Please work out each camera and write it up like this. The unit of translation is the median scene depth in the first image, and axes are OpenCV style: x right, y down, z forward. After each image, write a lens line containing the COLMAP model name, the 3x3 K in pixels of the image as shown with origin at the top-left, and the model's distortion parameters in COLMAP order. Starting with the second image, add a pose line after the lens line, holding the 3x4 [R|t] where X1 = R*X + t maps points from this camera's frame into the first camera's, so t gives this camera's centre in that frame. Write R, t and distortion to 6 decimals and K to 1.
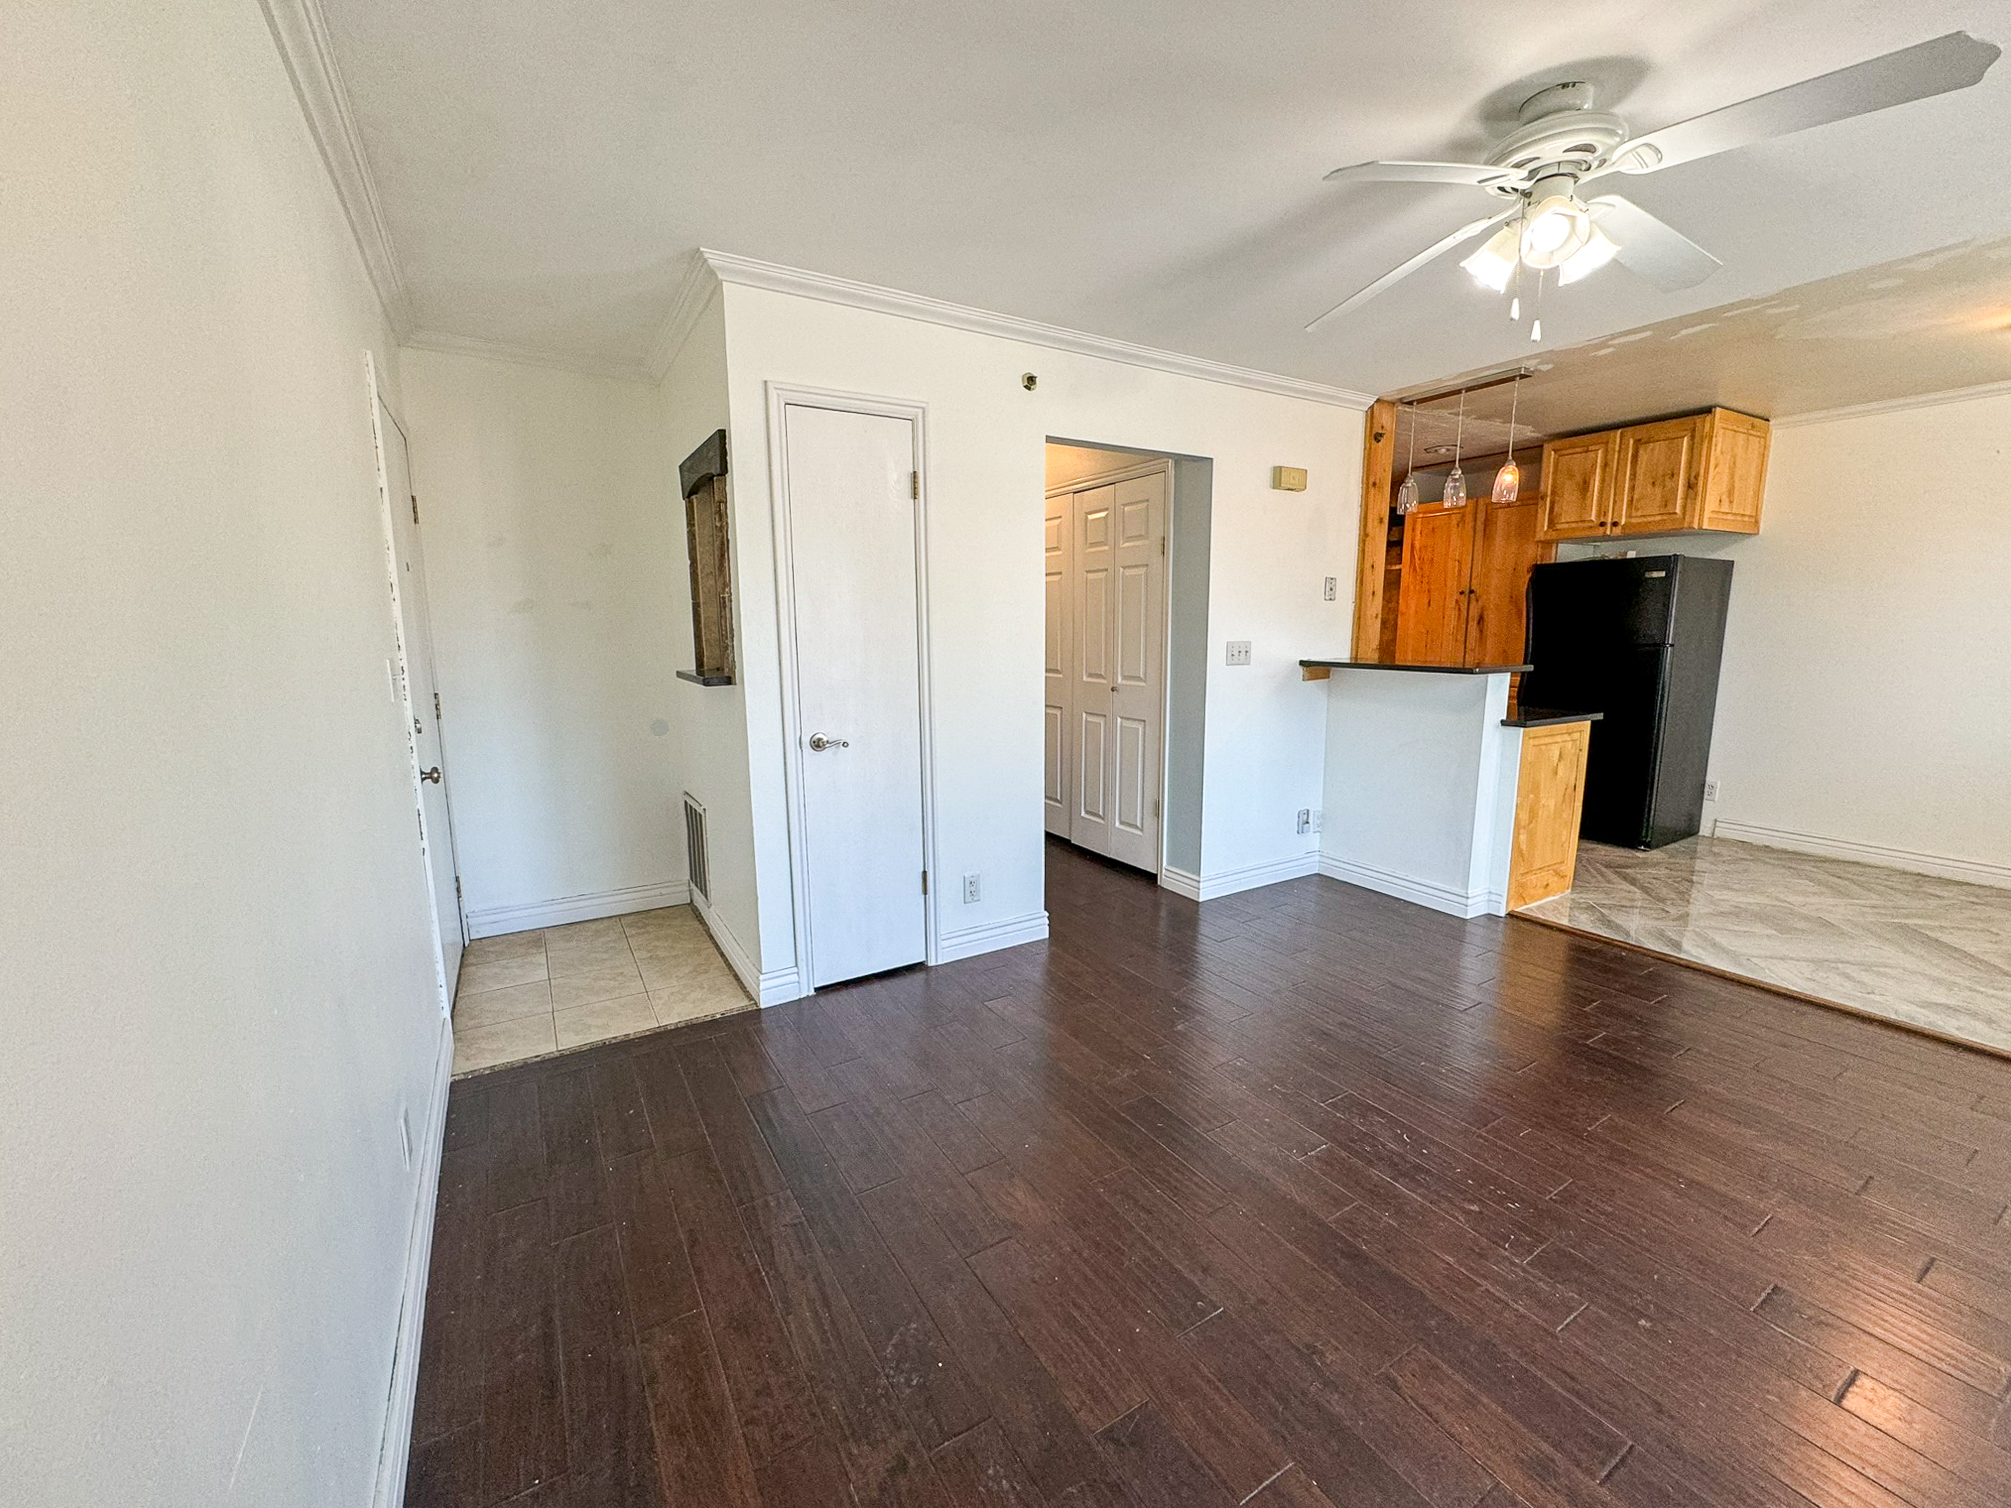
lens RADIAL K [[823.6, 0, 1005.5], [0, 823.6, 754.0], [0, 0, 1]] dist [-0.001940, -0.000235]
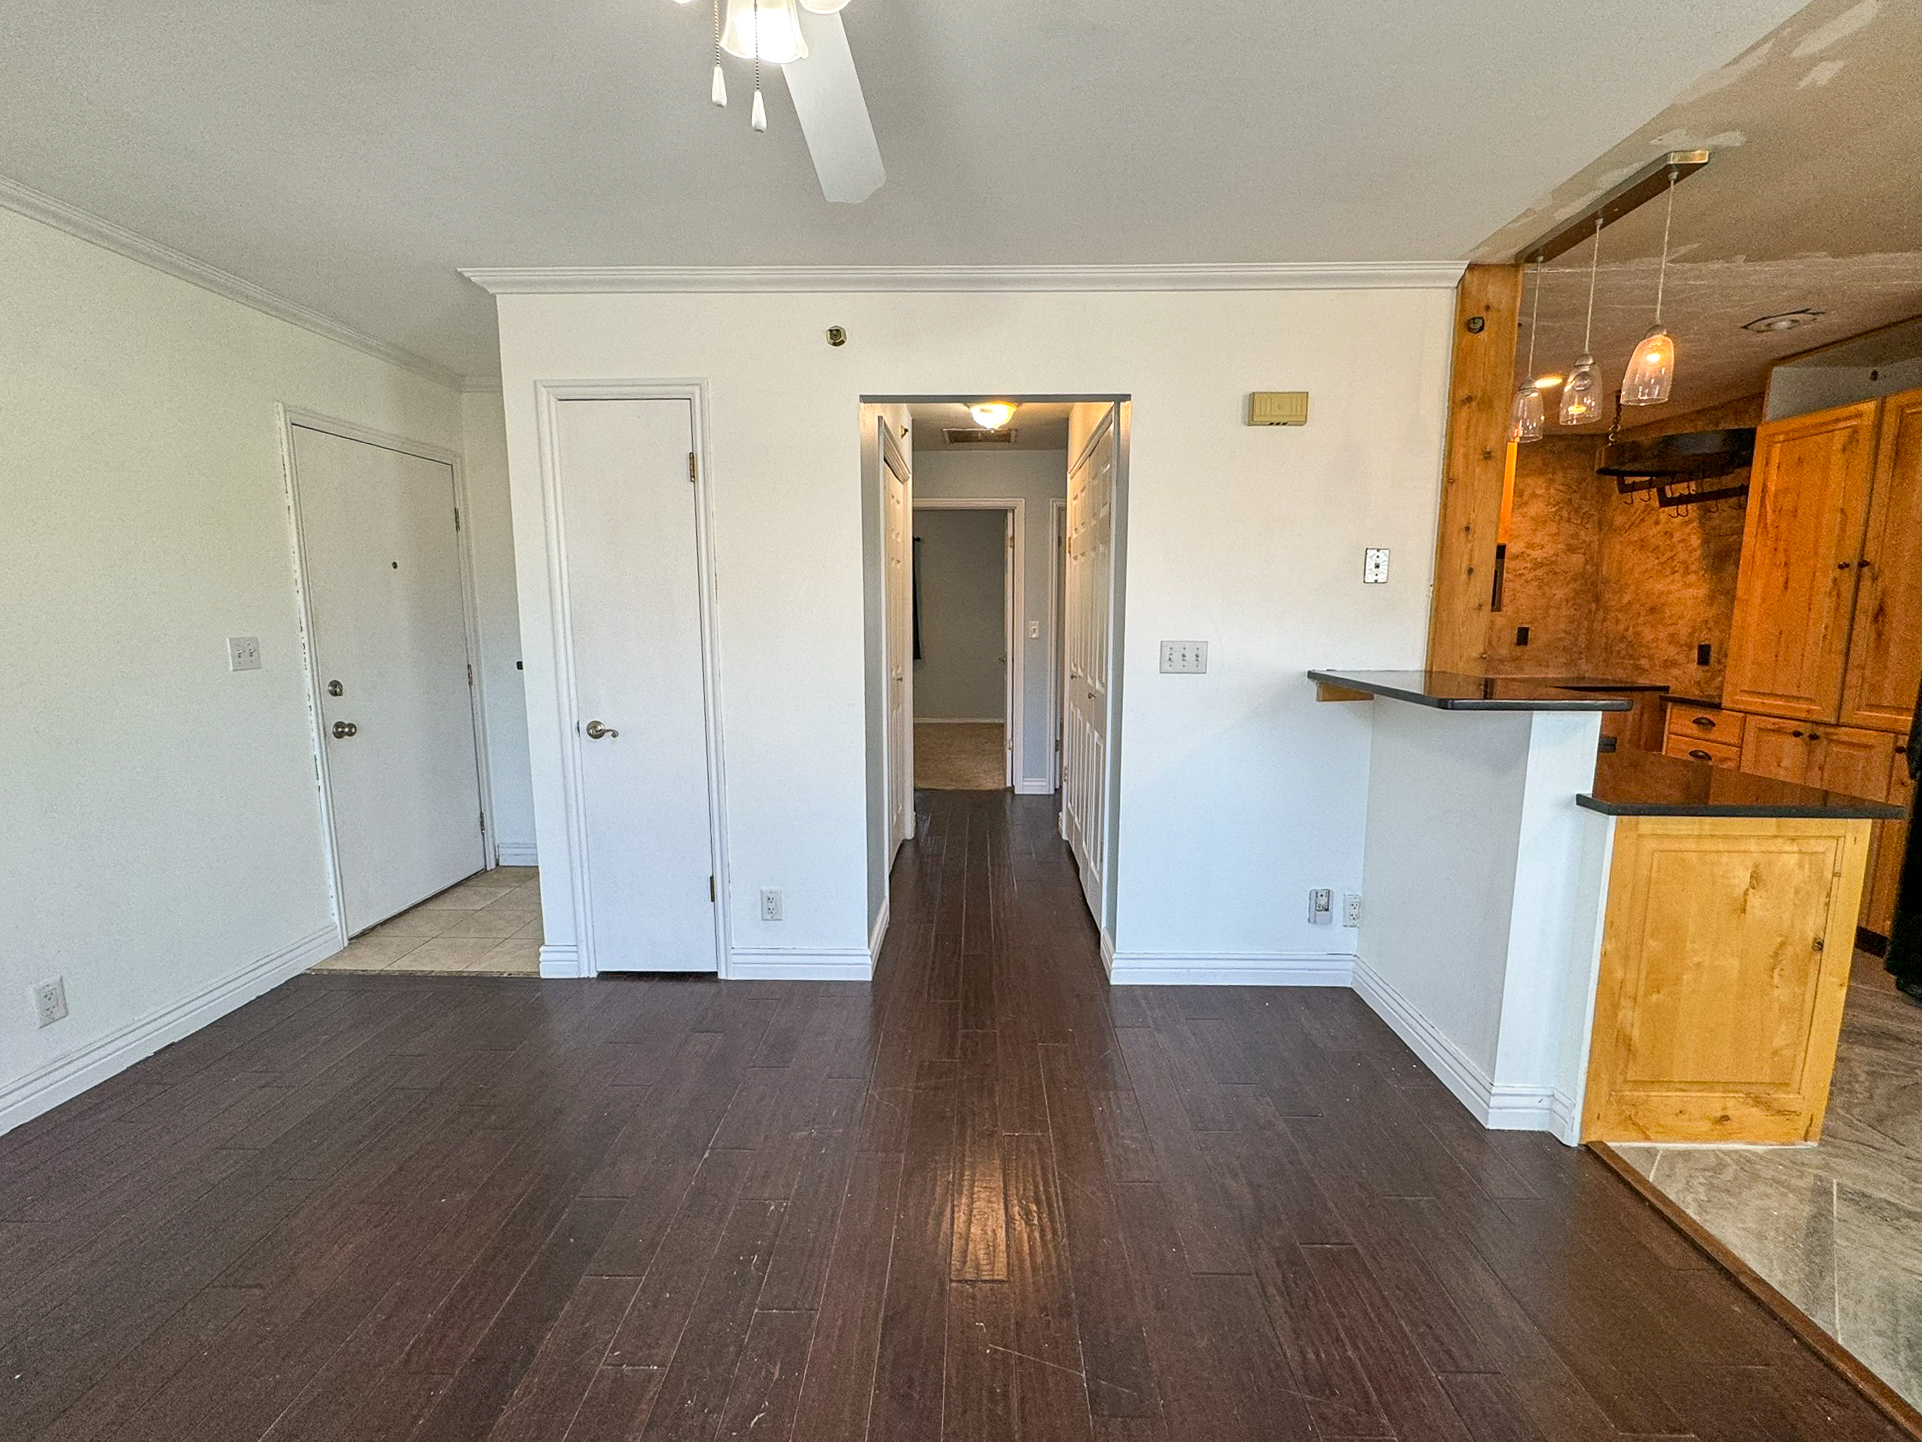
lens RADIAL K [[822.2, 0, 961.0], [0, 822.2, 721.0], [0, 0, 1]] dist [-0.001790, -0.000100]
pose [[0.842008, 0.079957, -0.533507, 0.507595], [-0.090644, 0.995864, 0.006191, -0.053228], [0.531795, 0.043146, 0.845773, 0.285394]]
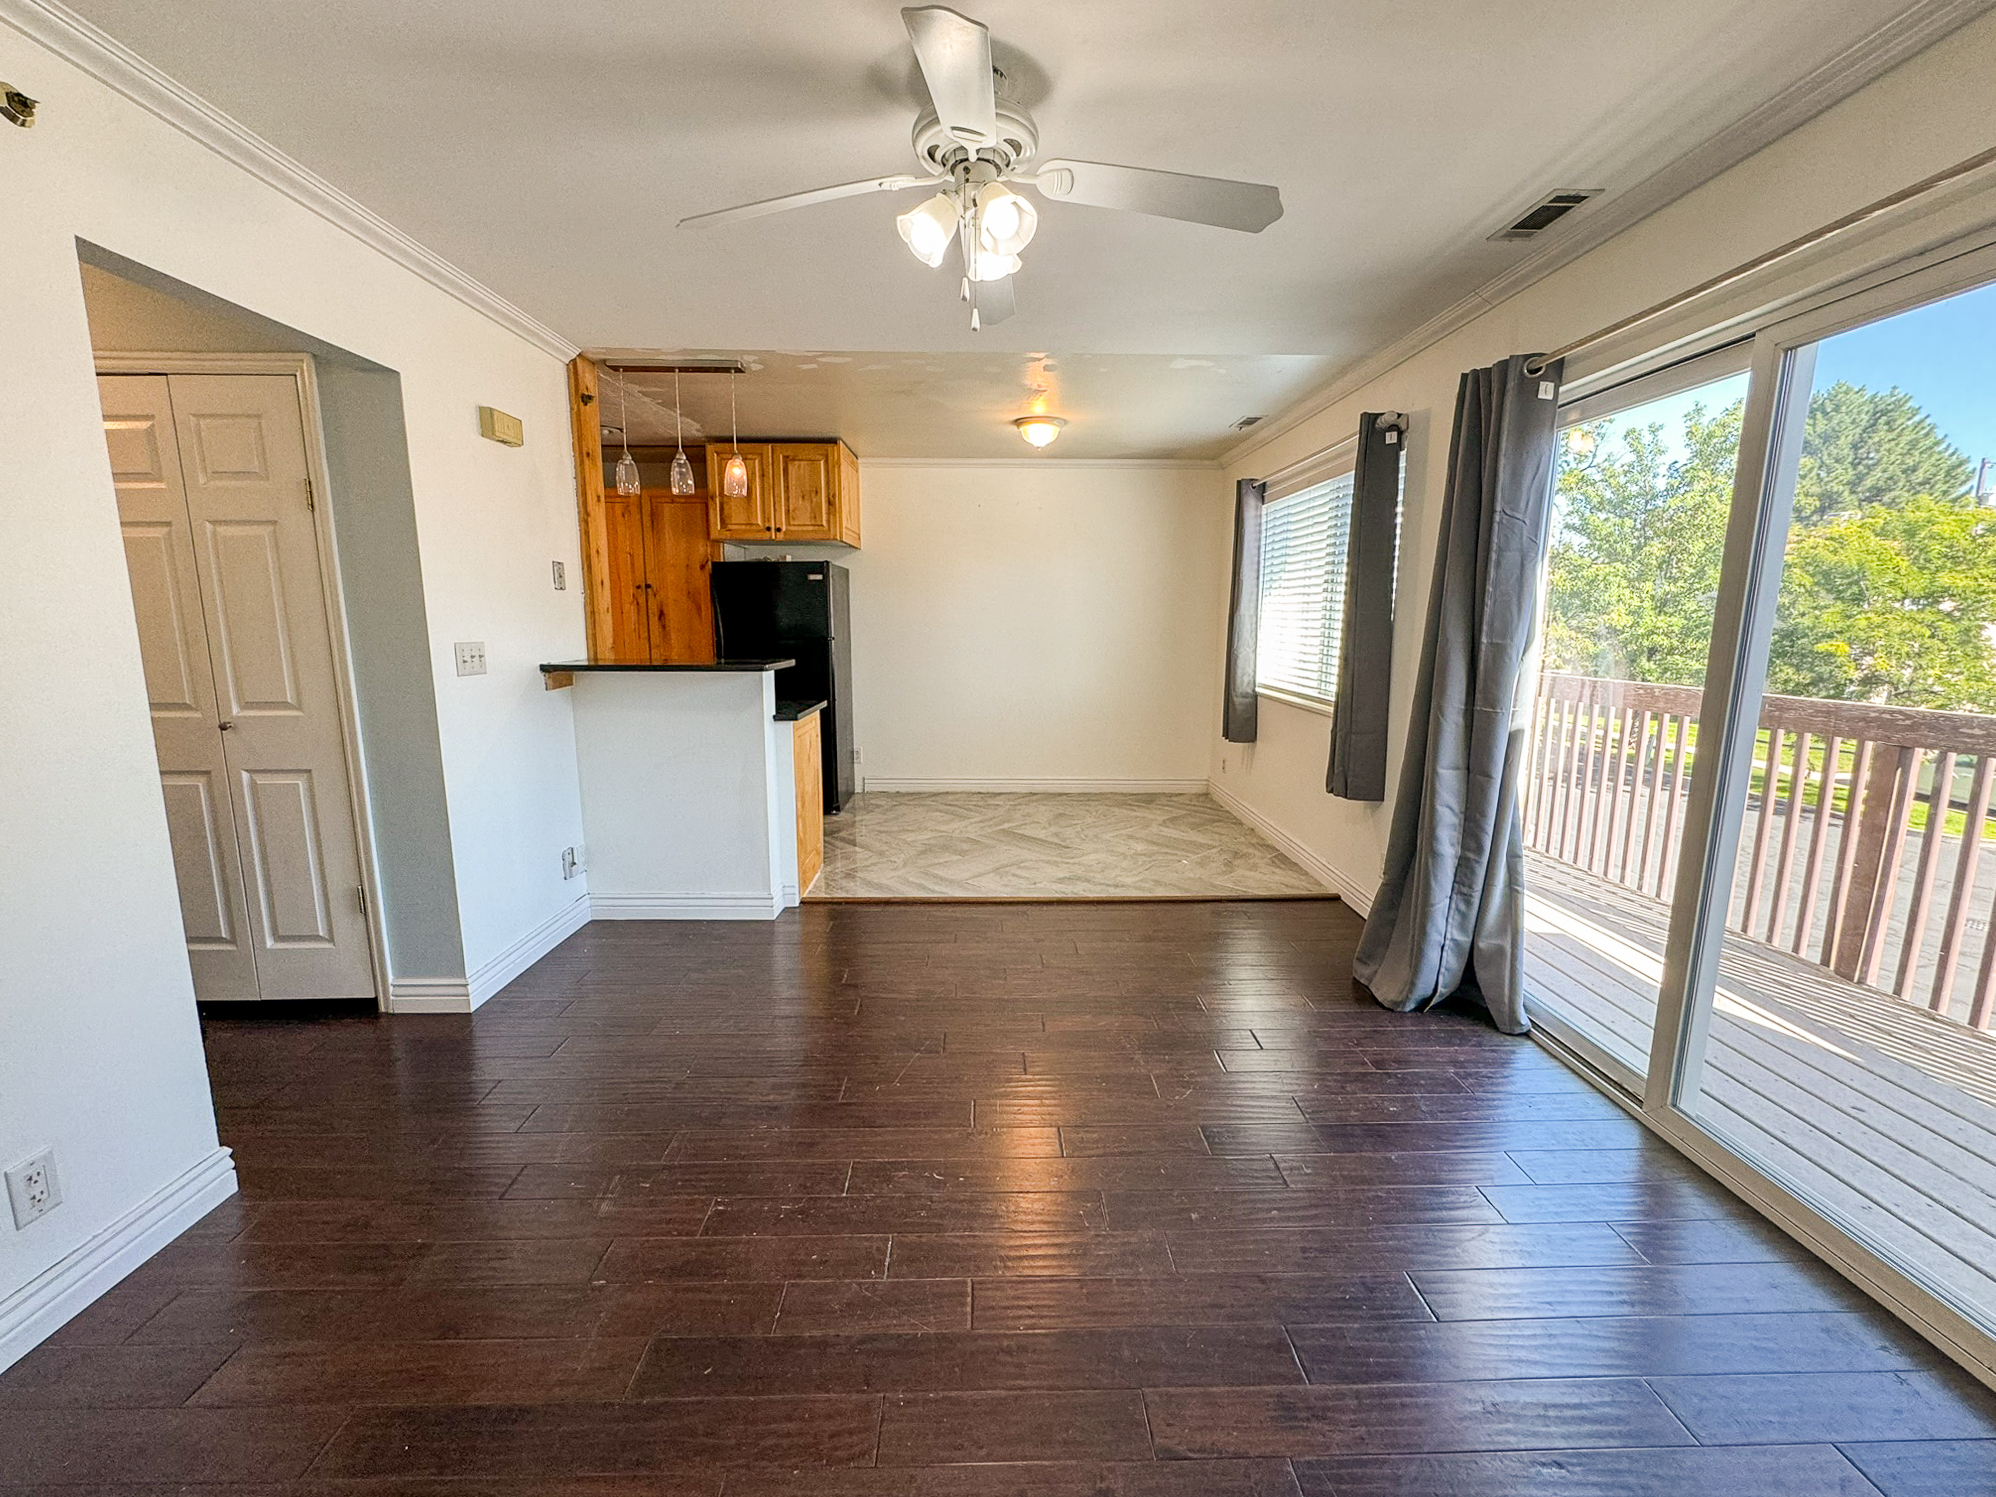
lens RADIAL K [[817.4, 0, 998.0], [0, 817.4, 748.5], [0, 0, 1]] dist [-0.001940, -0.000235]
pose [[0.499657, -0.131050, 0.856253, -0.109742], [0.130808, 0.988569, 0.074970, -0.037835], [-0.856290, 0.074545, 0.511088, 0.242843]]
